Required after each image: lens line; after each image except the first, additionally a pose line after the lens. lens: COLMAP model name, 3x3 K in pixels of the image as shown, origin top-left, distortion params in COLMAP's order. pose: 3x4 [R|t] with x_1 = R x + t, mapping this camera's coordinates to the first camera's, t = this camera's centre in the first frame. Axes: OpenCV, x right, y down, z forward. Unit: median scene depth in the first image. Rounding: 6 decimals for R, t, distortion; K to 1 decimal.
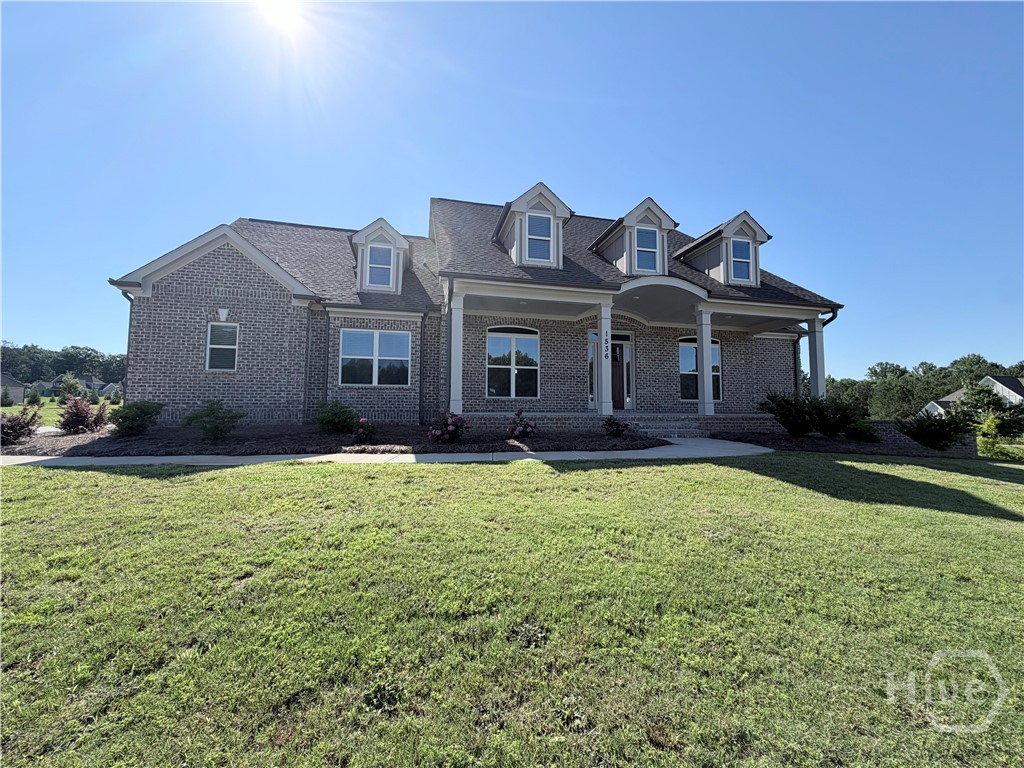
lens RADIAL K [[408.9, 0, 507.3], [0, 408.9, 383.6], [0, 0, 1]] dist [0.001759, -0.000289]
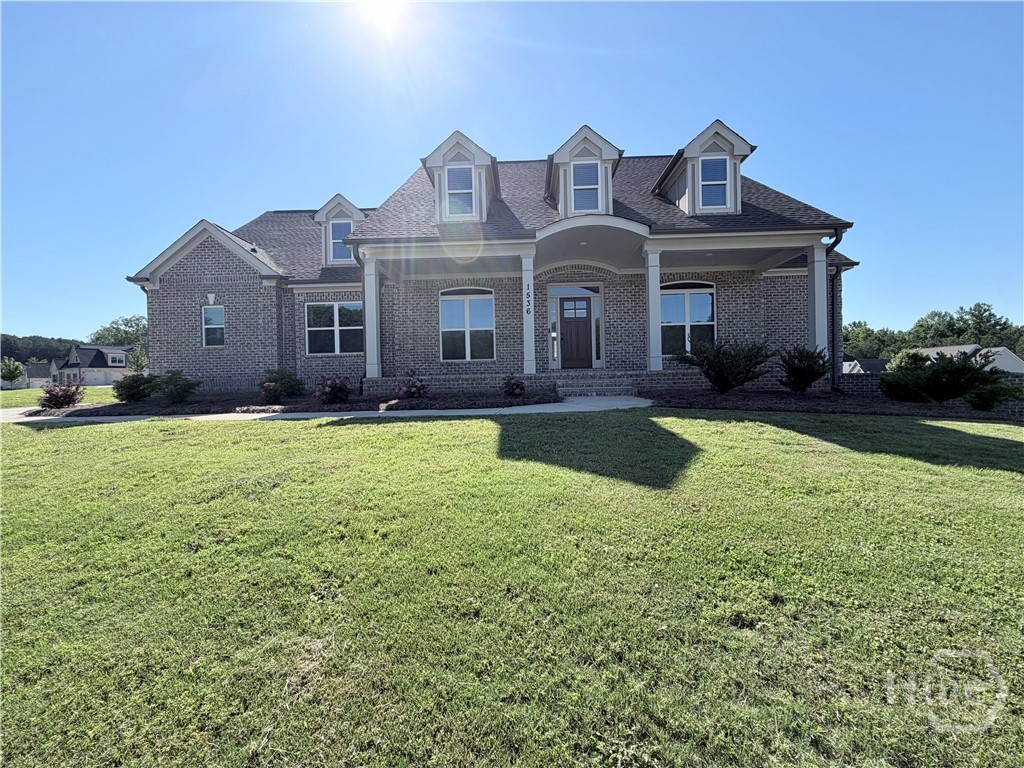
lens RADIAL K [[408.9, 0, 508.8], [0, 408.9, 387.2], [0, 0, 1]] dist [0.001759, -0.000289]
pose [[0.965745, -0.023032, -0.258470, 0.398083], [0.045904, 0.995508, 0.082806, 0.023936], [0.255402, -0.091835, 0.962464, 0.060859]]
